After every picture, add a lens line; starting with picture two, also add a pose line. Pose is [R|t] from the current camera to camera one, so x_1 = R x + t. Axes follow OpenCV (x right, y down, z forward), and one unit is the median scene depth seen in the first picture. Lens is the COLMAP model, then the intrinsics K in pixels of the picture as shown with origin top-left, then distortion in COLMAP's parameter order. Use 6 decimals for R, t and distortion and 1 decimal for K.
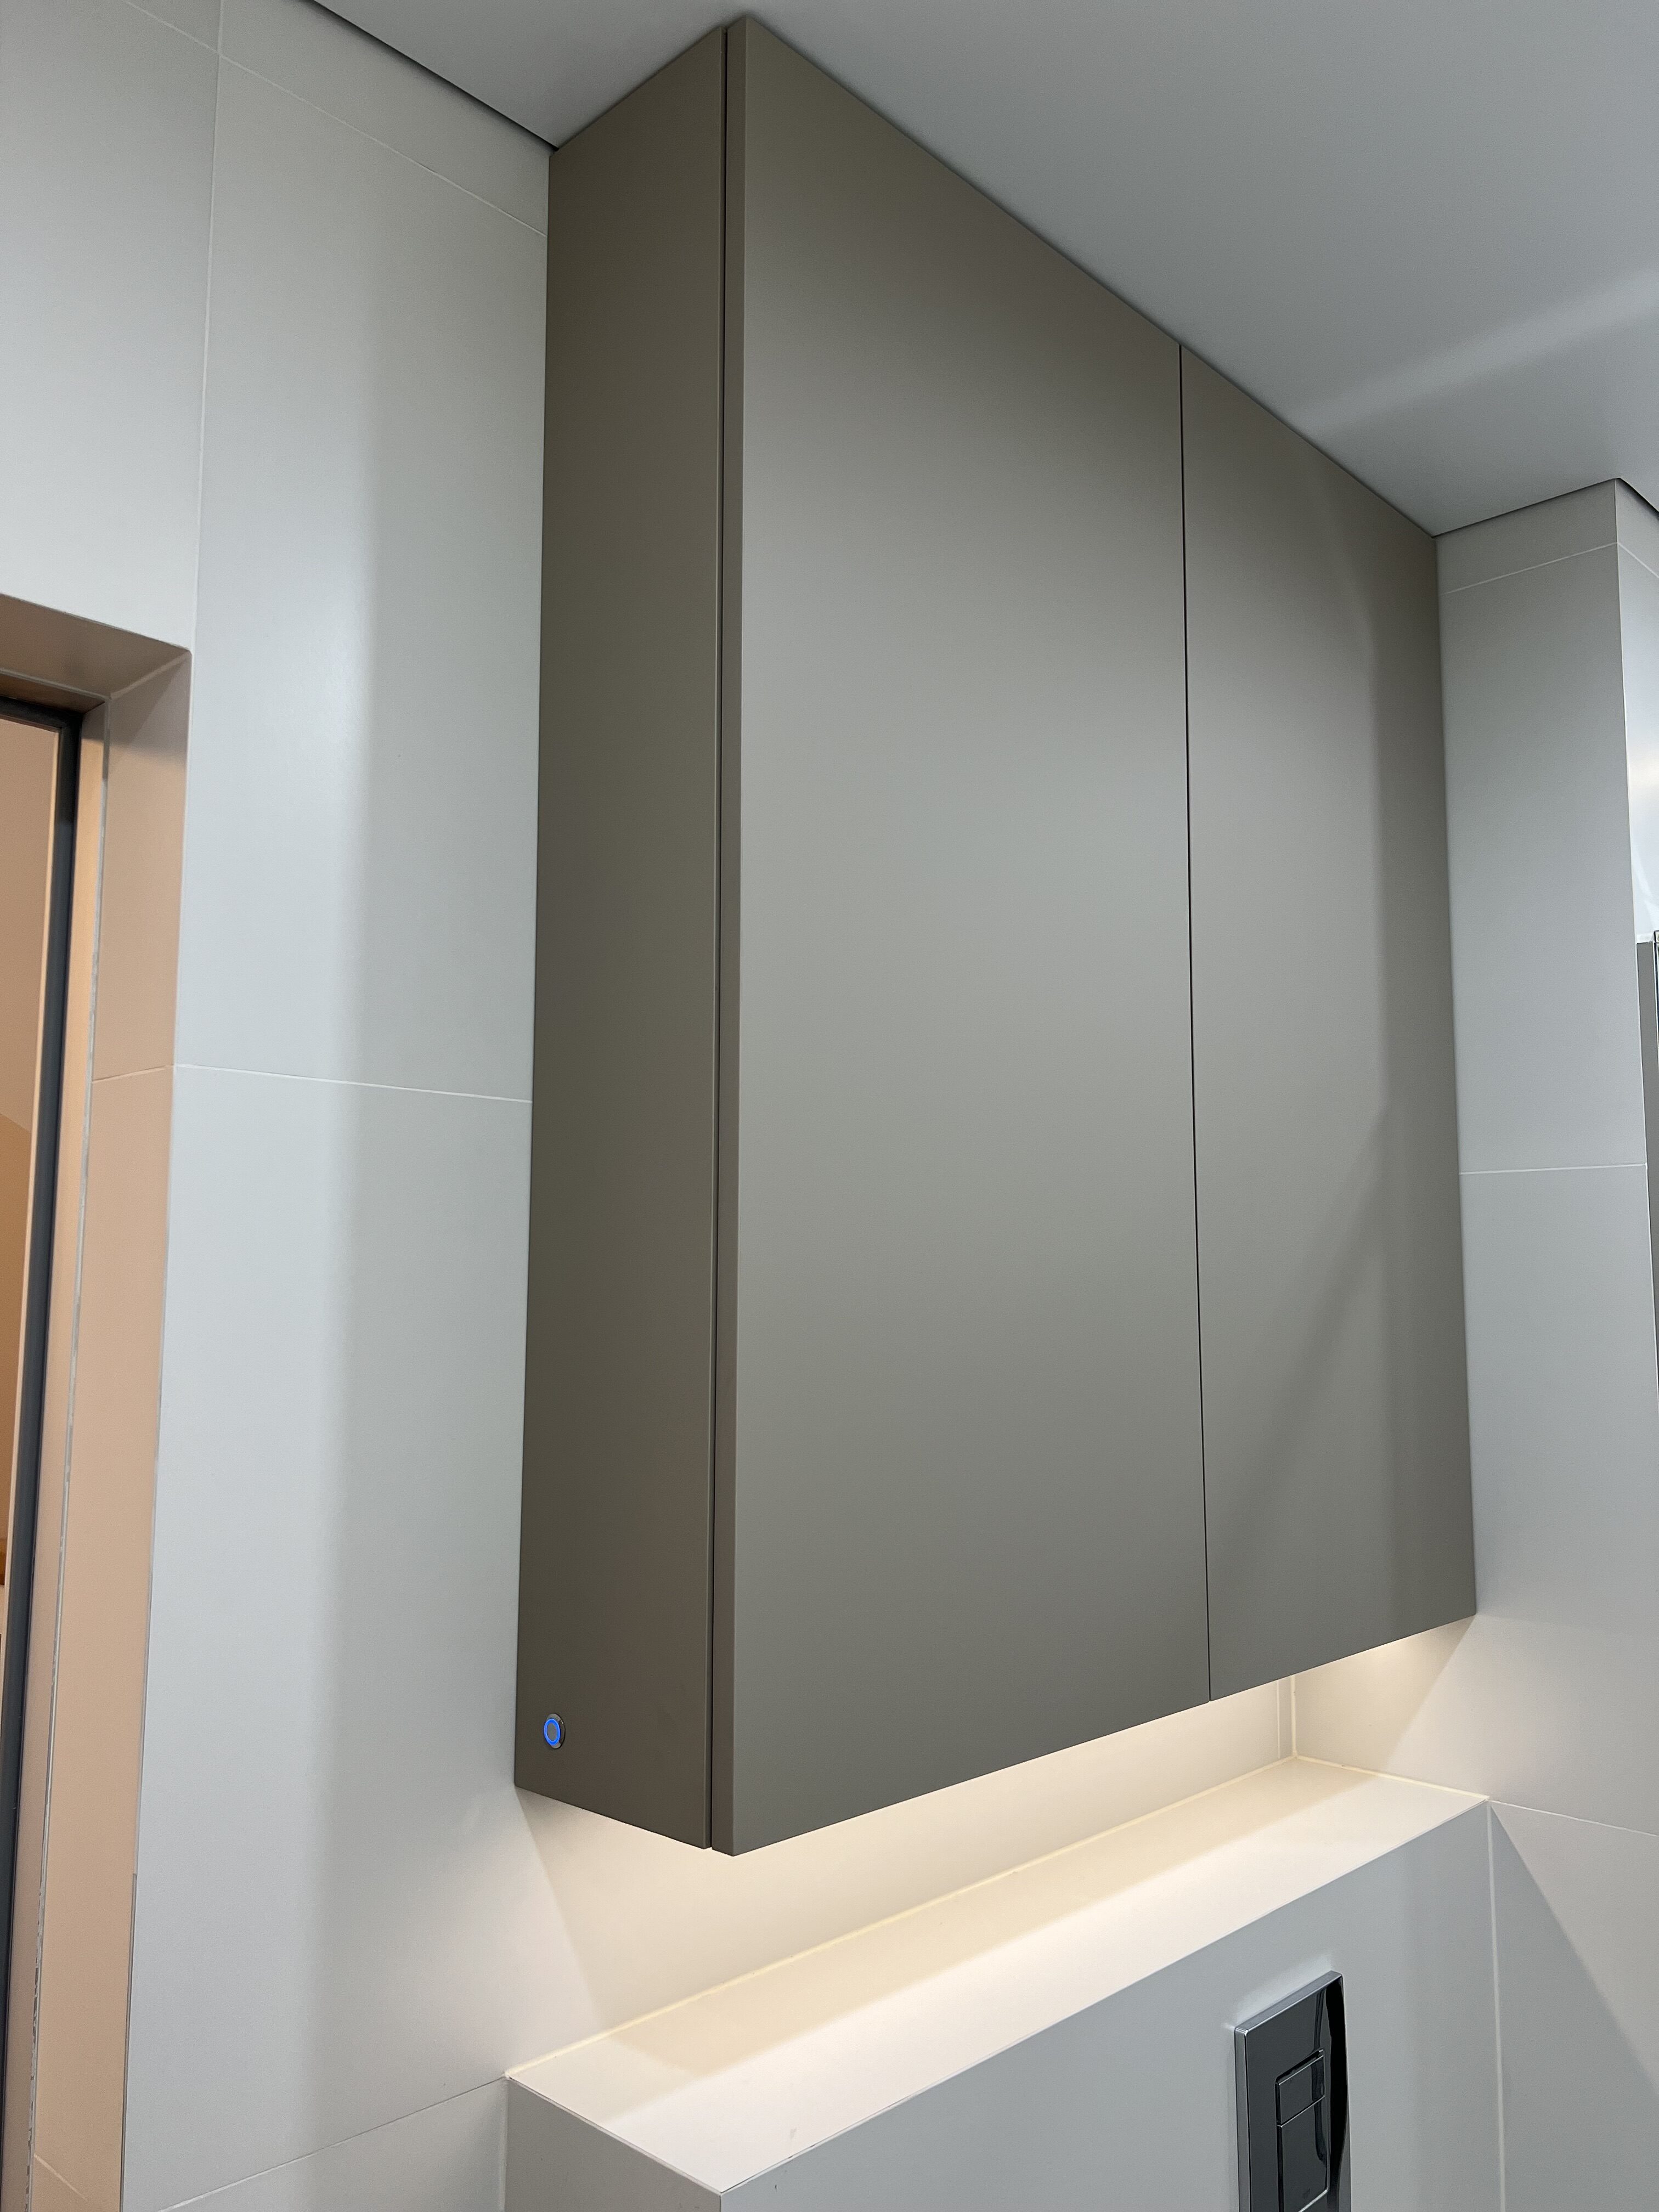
lens RADIAL K [[1684.5, 0, 829.5], [0, 1684.5, 1106.0], [0, 0, 1]] dist [0.017176, 0.000832]
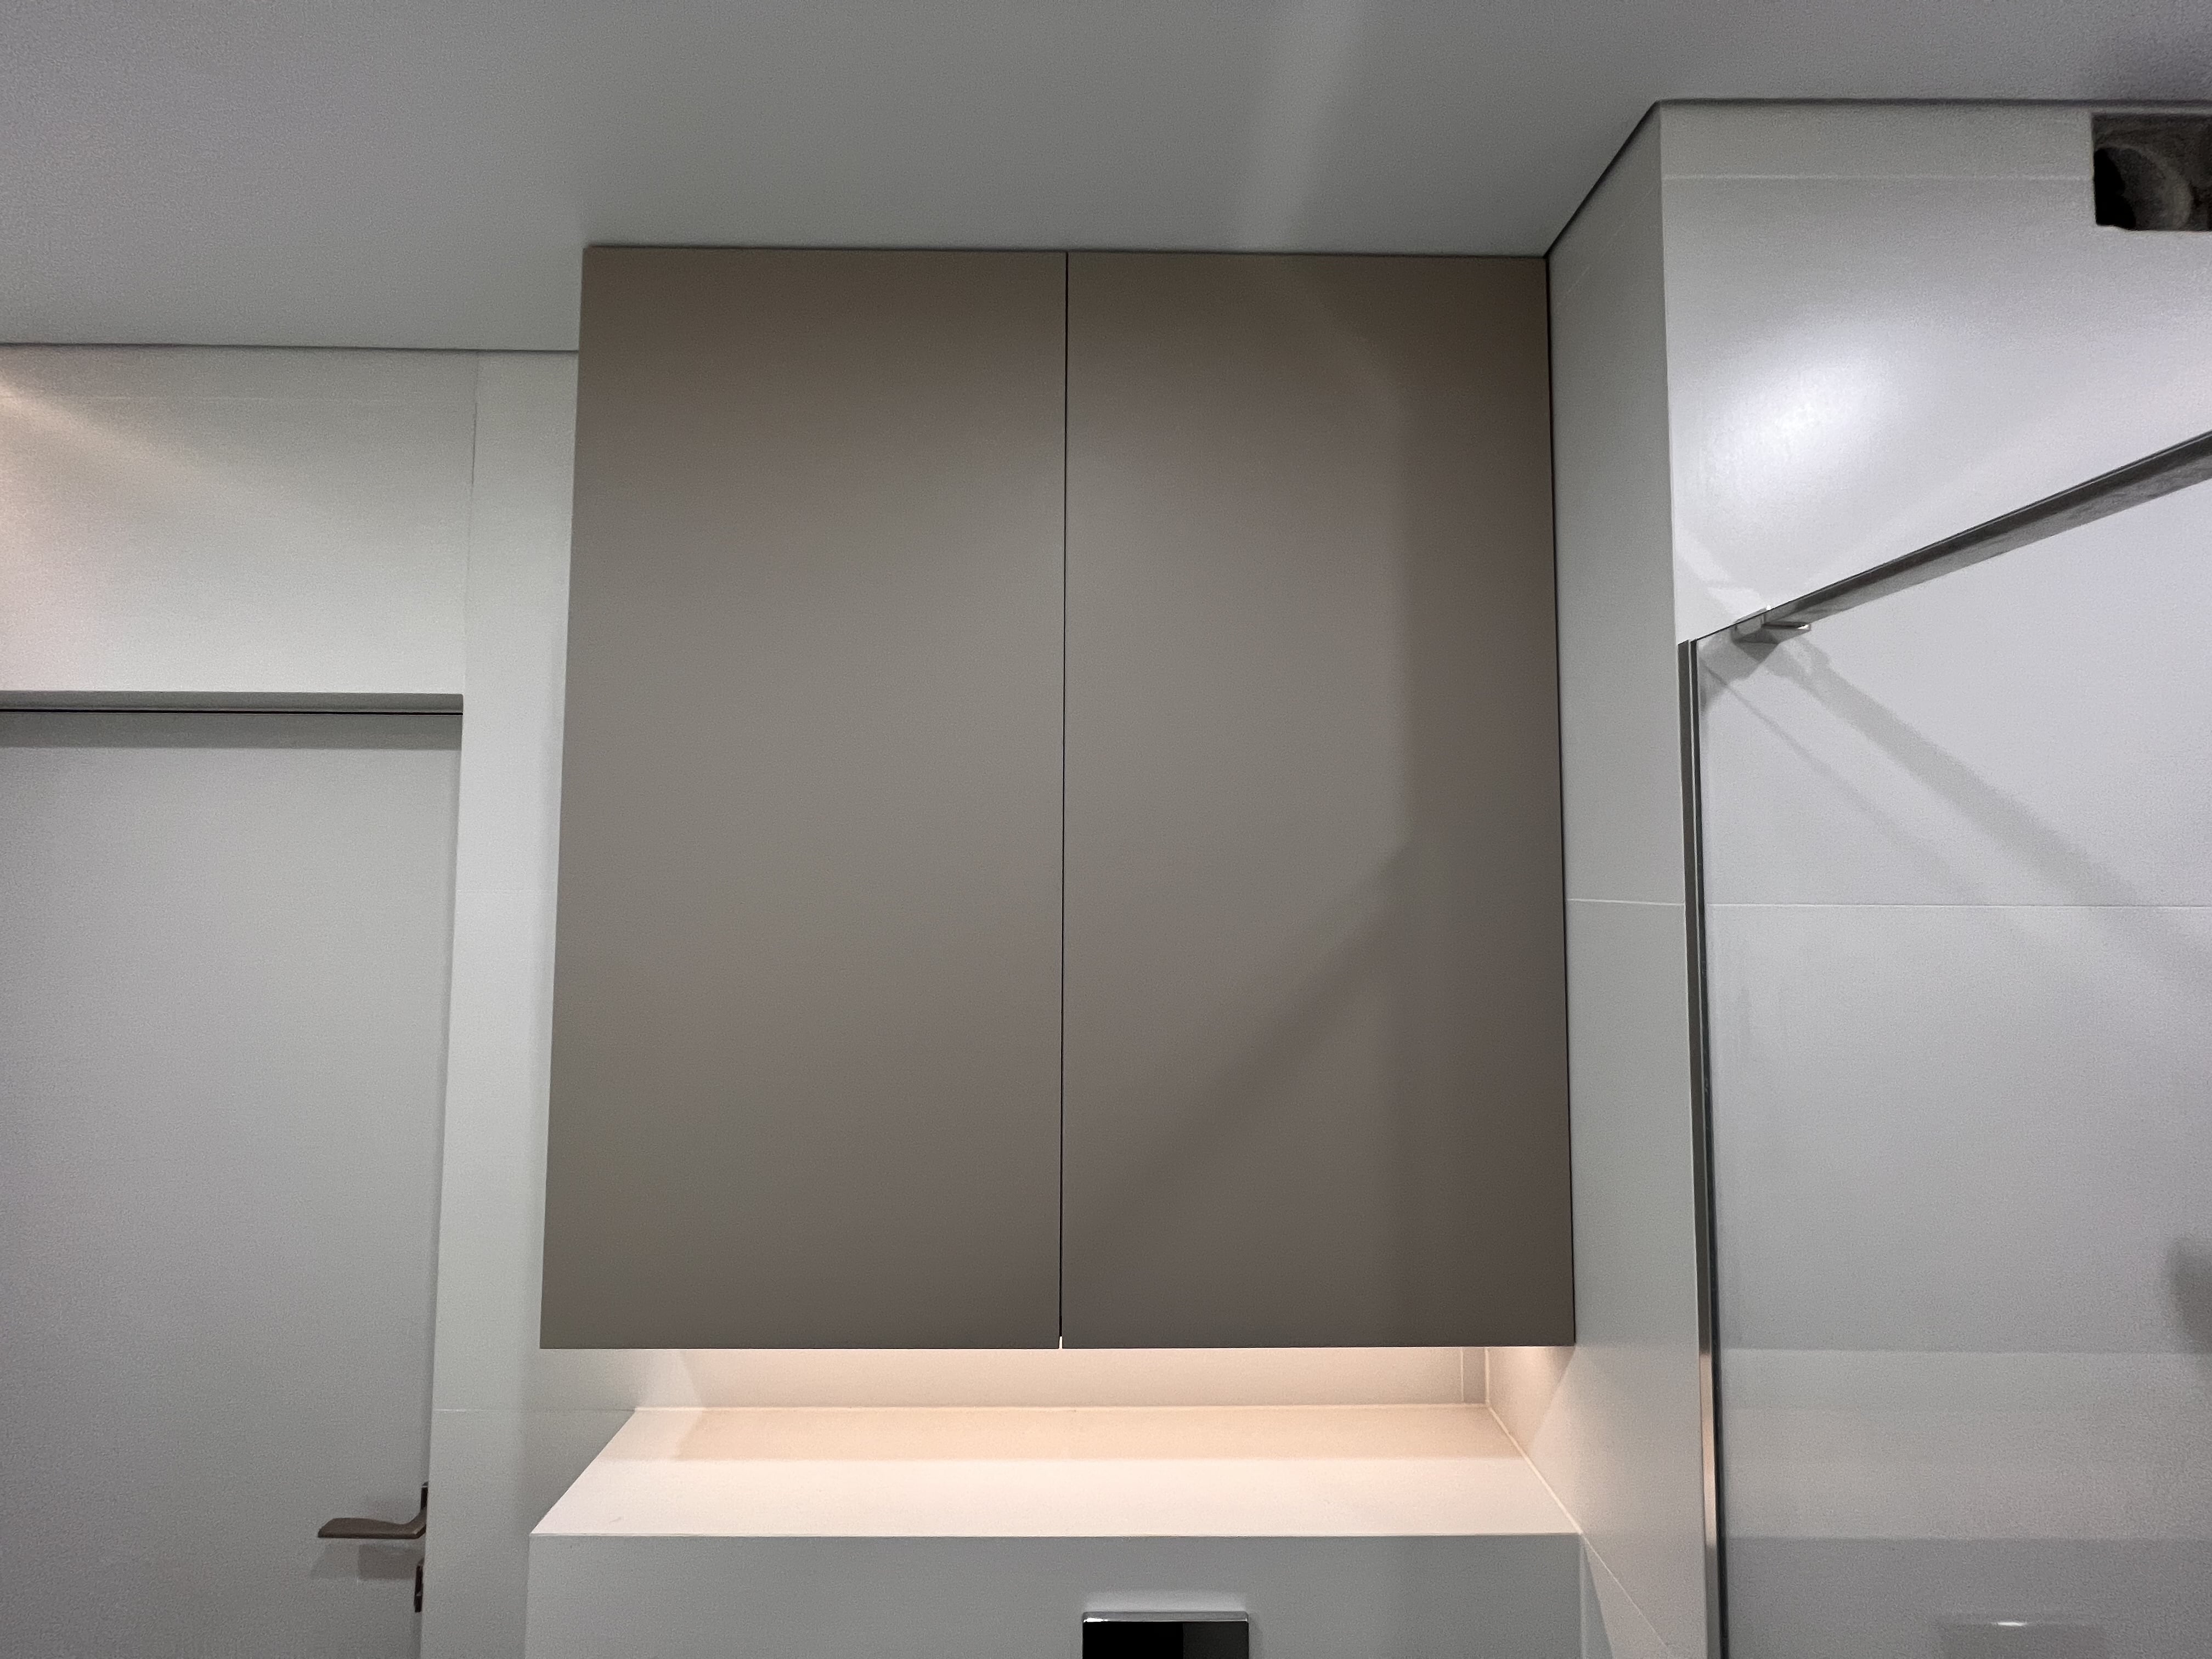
lens RADIAL K [[888.0, 0, 1106.0], [0, 888.0, 829.5], [0, 0, 1]] dist [0.008671, 0.000040]
pose [[0.693852, -0.042139, -0.718884, 0.596326], [0.081862, 0.996431, 0.020603, -0.035057], [0.715450, -0.073144, 0.694825, 0.473221]]
